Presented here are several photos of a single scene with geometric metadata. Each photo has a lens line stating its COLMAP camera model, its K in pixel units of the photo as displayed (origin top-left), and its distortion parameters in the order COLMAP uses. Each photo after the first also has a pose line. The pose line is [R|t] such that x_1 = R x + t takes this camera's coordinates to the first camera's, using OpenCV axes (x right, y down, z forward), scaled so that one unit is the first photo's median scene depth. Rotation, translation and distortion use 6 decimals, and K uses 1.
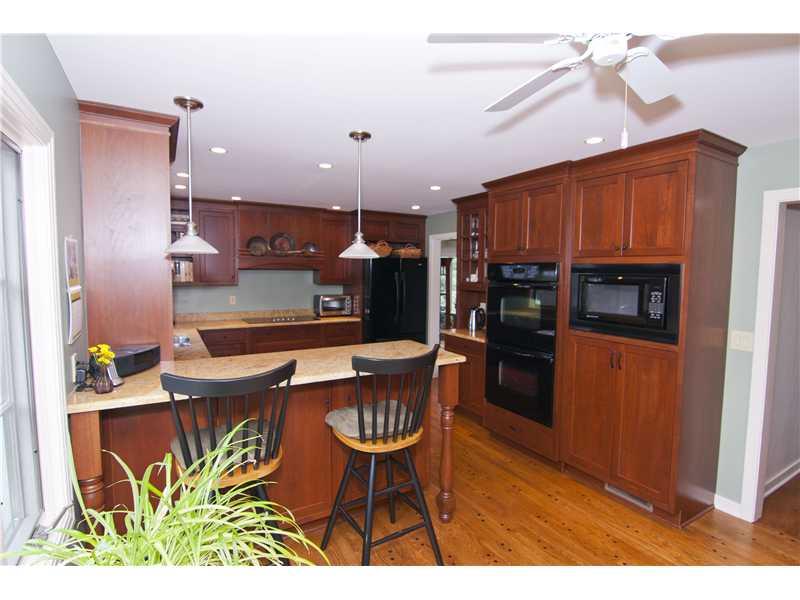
lens RADIAL K [[382.3, 0, 400.0], [0, 382.3, 300.0], [0, 0, 1]] dist [0.002873, 0.000143]
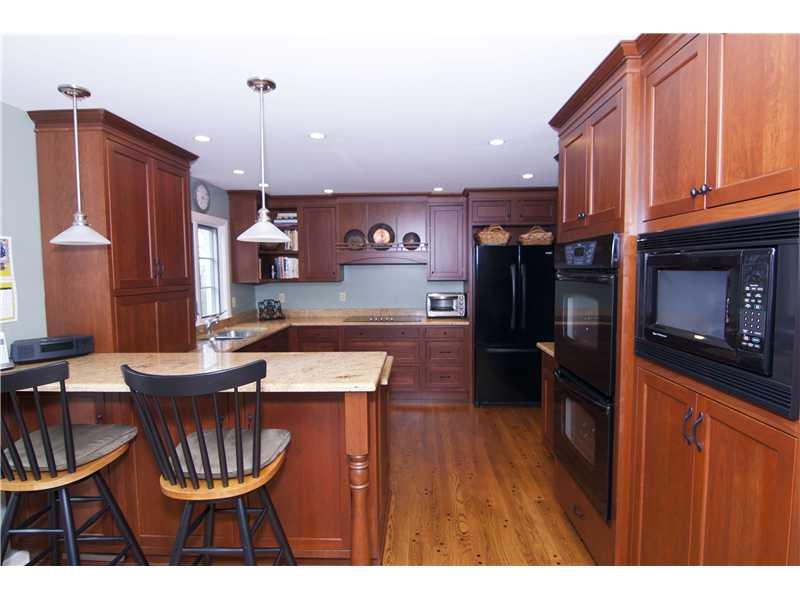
lens RADIAL K [[413.8, 0, 403.4], [0, 413.8, 298.6], [0, 0, 1]] dist [-0.020074, -0.000189]
pose [[0.858411, 0.016614, -0.512694, 0.486445], [-0.018706, 0.999824, 0.001080, 0.000760], [0.512621, 0.008663, 0.858571, 0.361921]]
